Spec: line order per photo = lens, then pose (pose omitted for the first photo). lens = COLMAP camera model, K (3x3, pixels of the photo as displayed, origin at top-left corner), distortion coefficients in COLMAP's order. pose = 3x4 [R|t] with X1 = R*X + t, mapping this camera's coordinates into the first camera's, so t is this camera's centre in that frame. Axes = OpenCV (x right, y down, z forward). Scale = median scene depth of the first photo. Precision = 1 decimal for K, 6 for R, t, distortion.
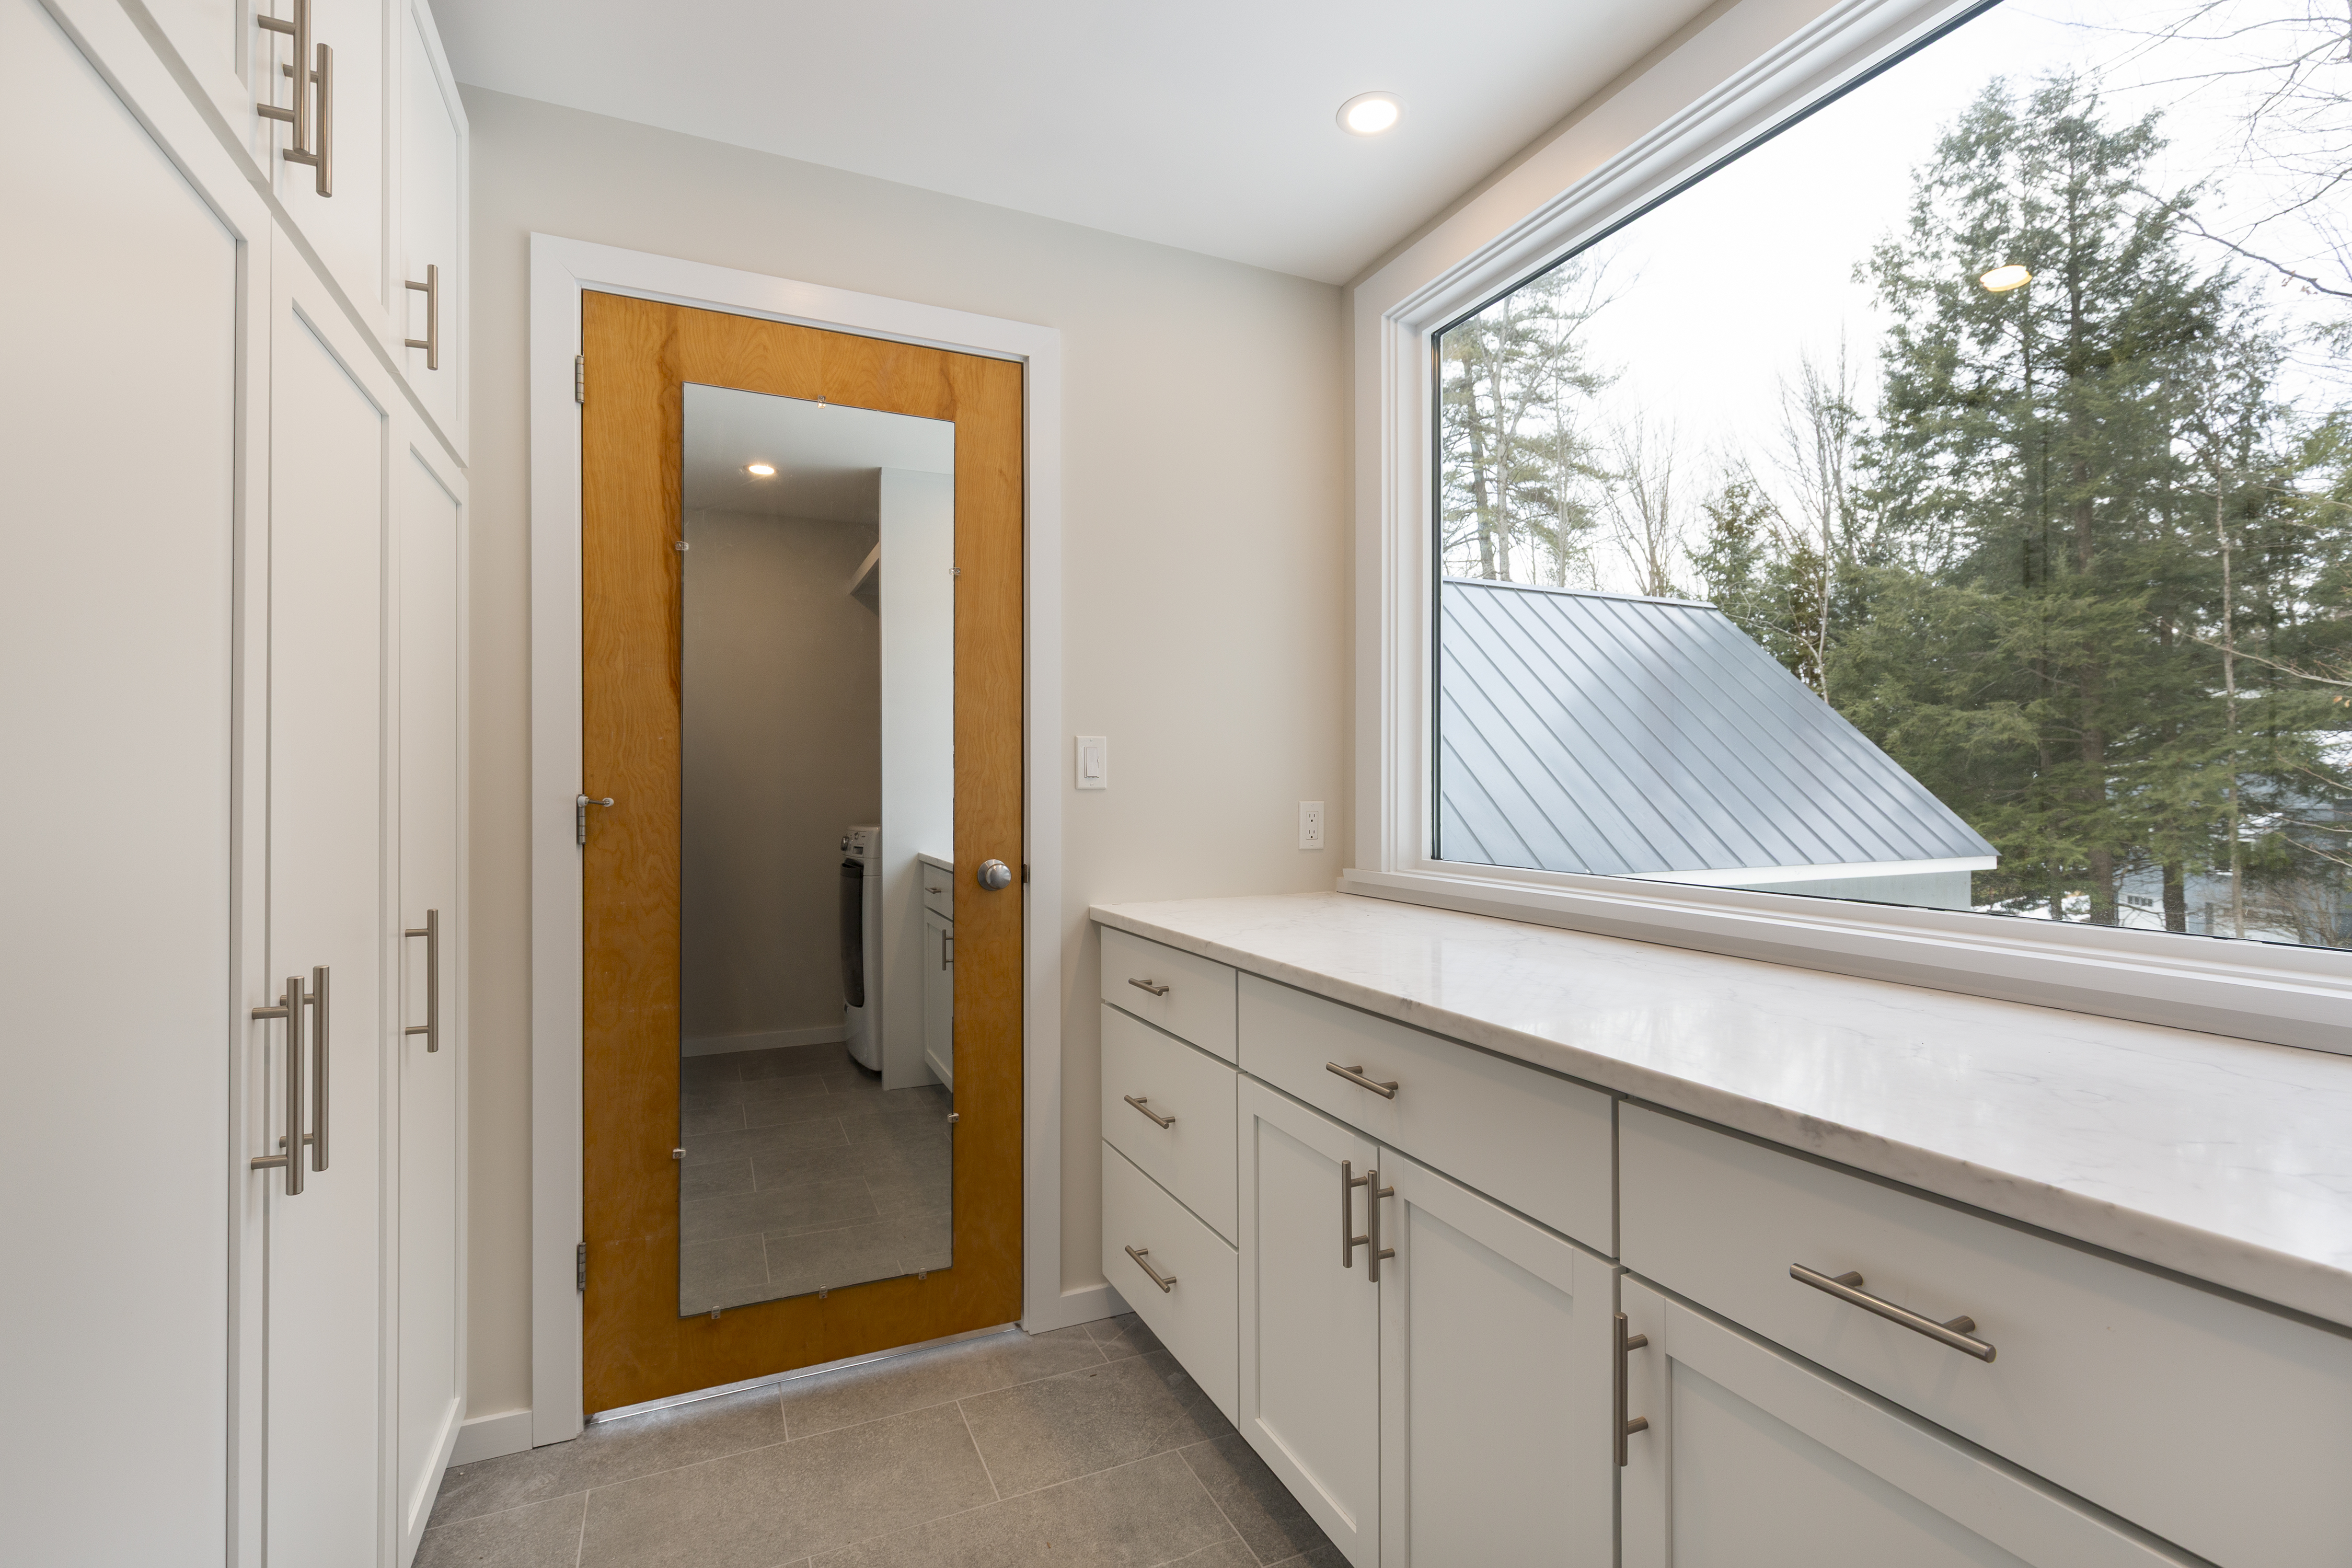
lens RADIAL K [[1052.0, 0, 1176.0], [0, 1052.0, 784.0], [0, 0, 1]] dist [0.000046, 0.000234]
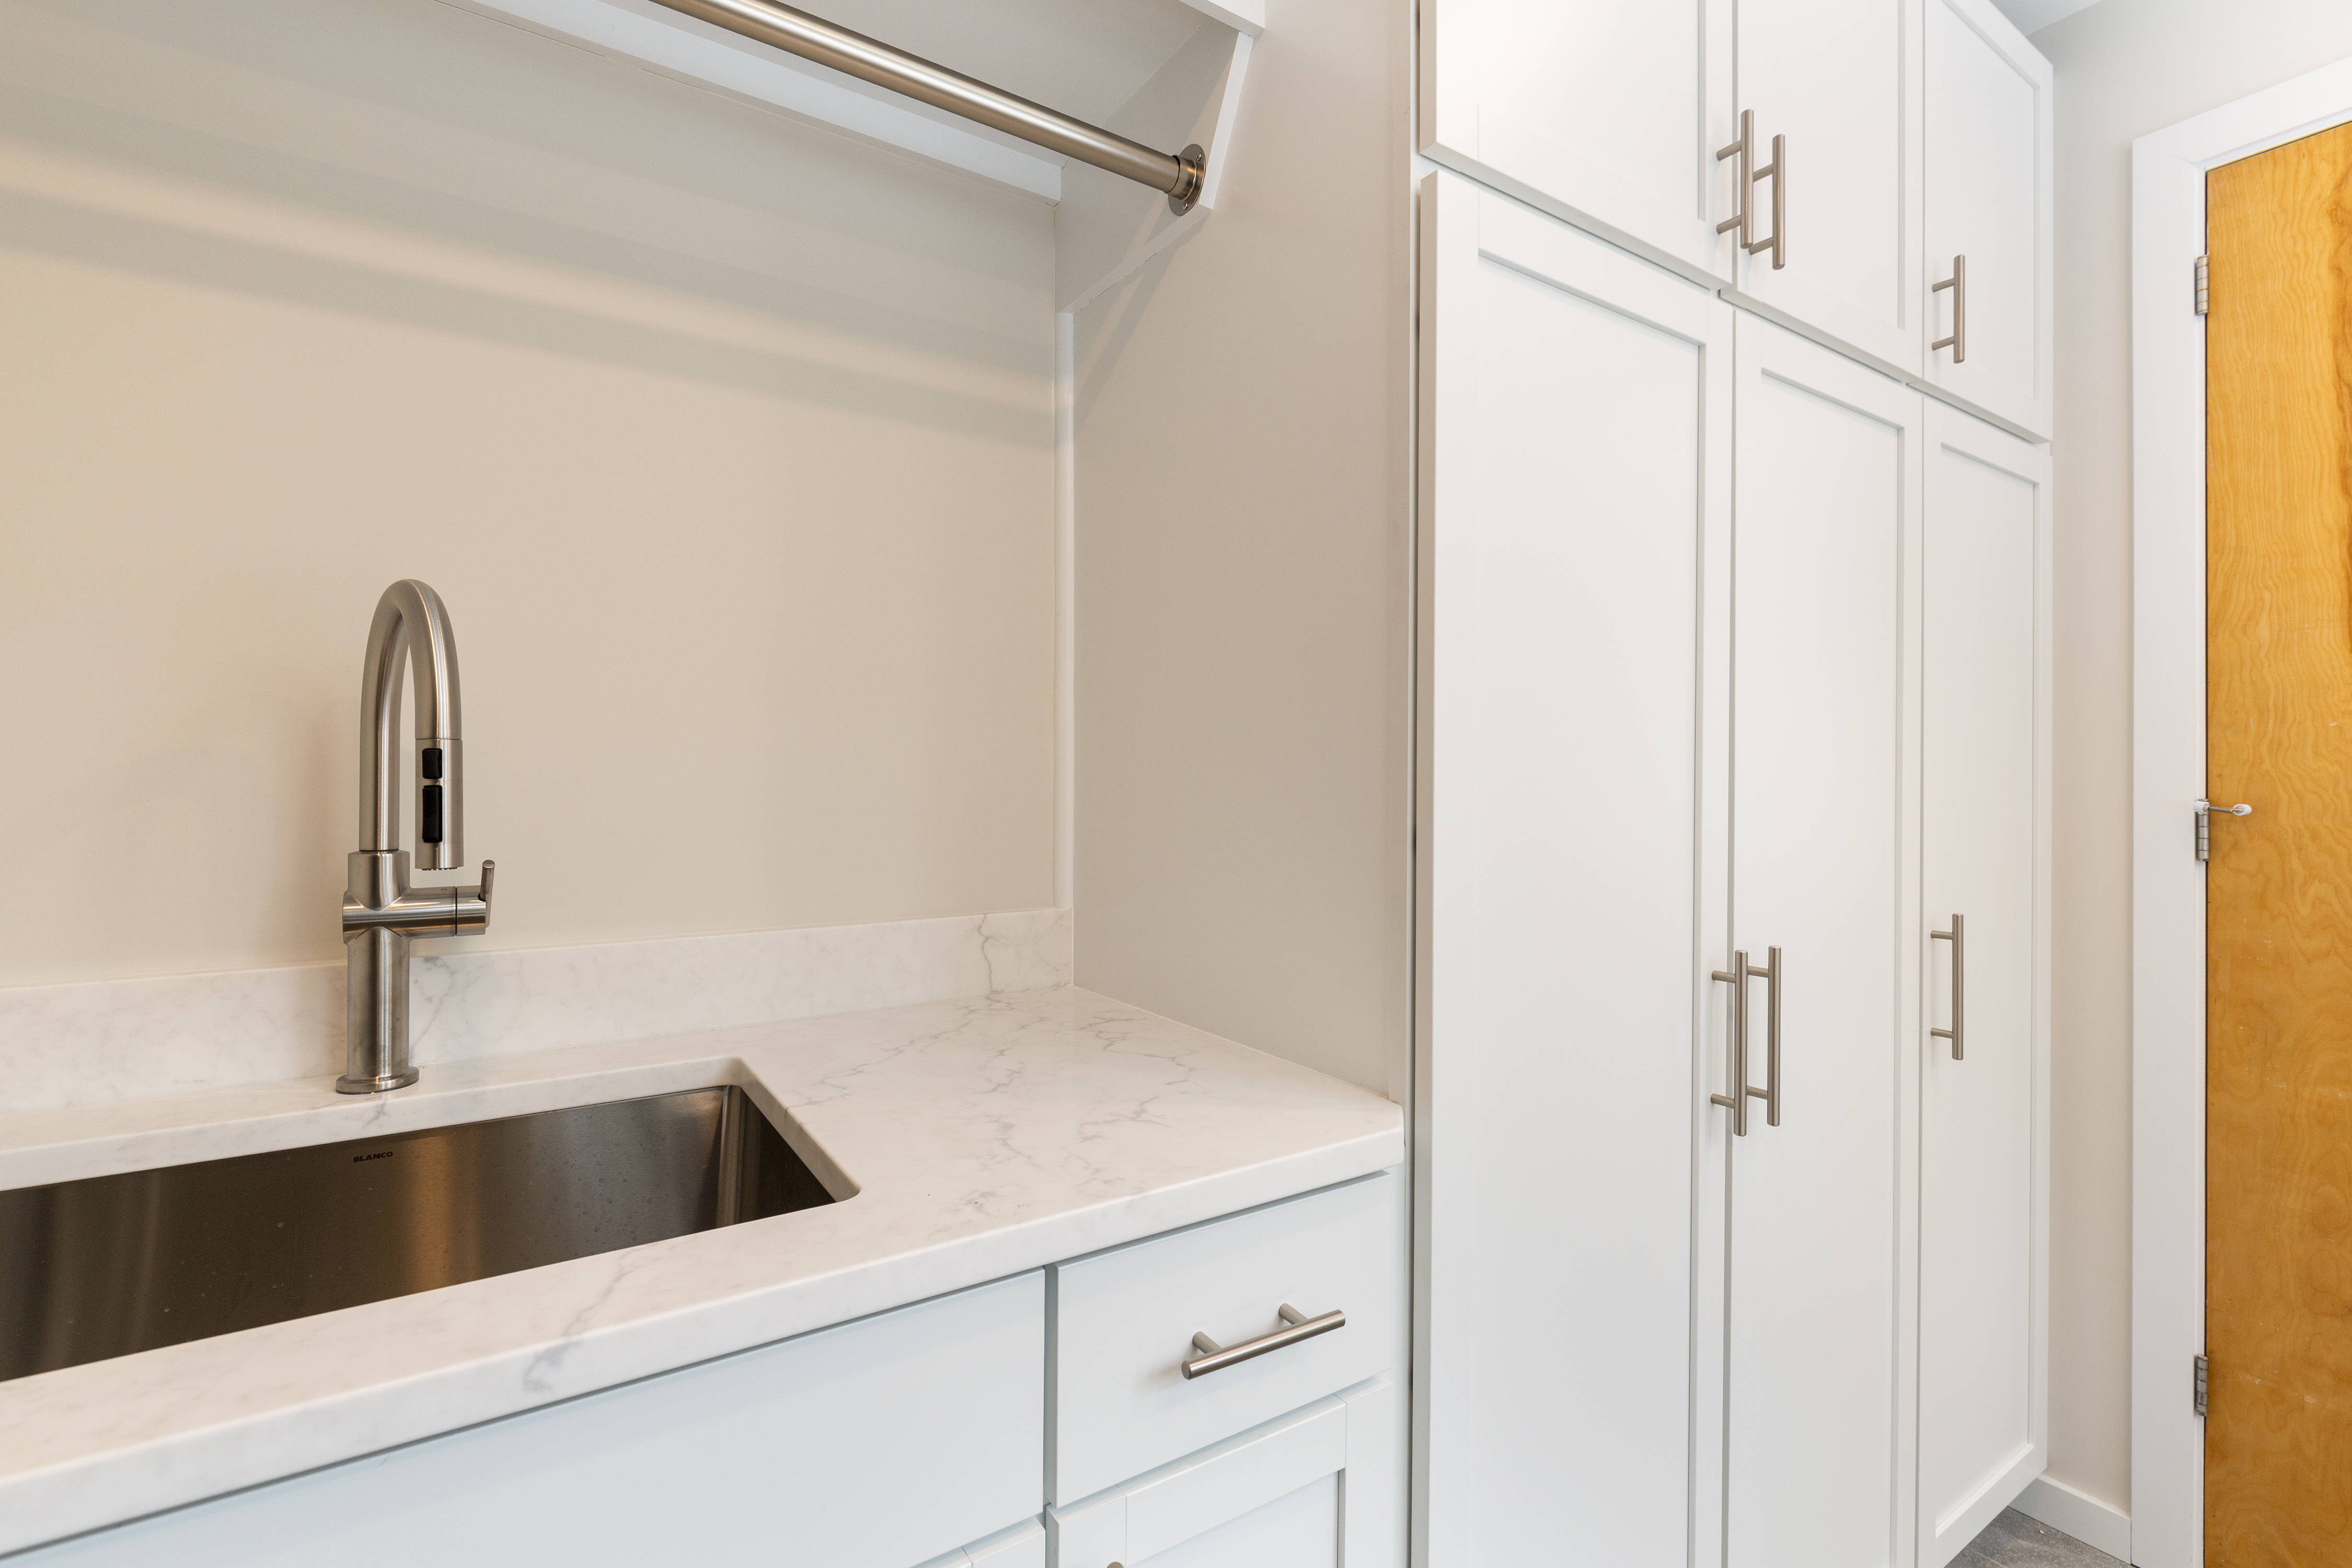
lens RADIAL K [[1061.2, 0, 1174.6], [0, 1061.2, 777.3], [0, 0, 1]] dist [0.000862, 0.000439]
pose [[0.153294, 0.001223, -0.988180, 0.119943], [-0.003990, 0.999992, 0.000619, -0.004256], [0.988173, 0.003848, 0.153297, 0.096660]]
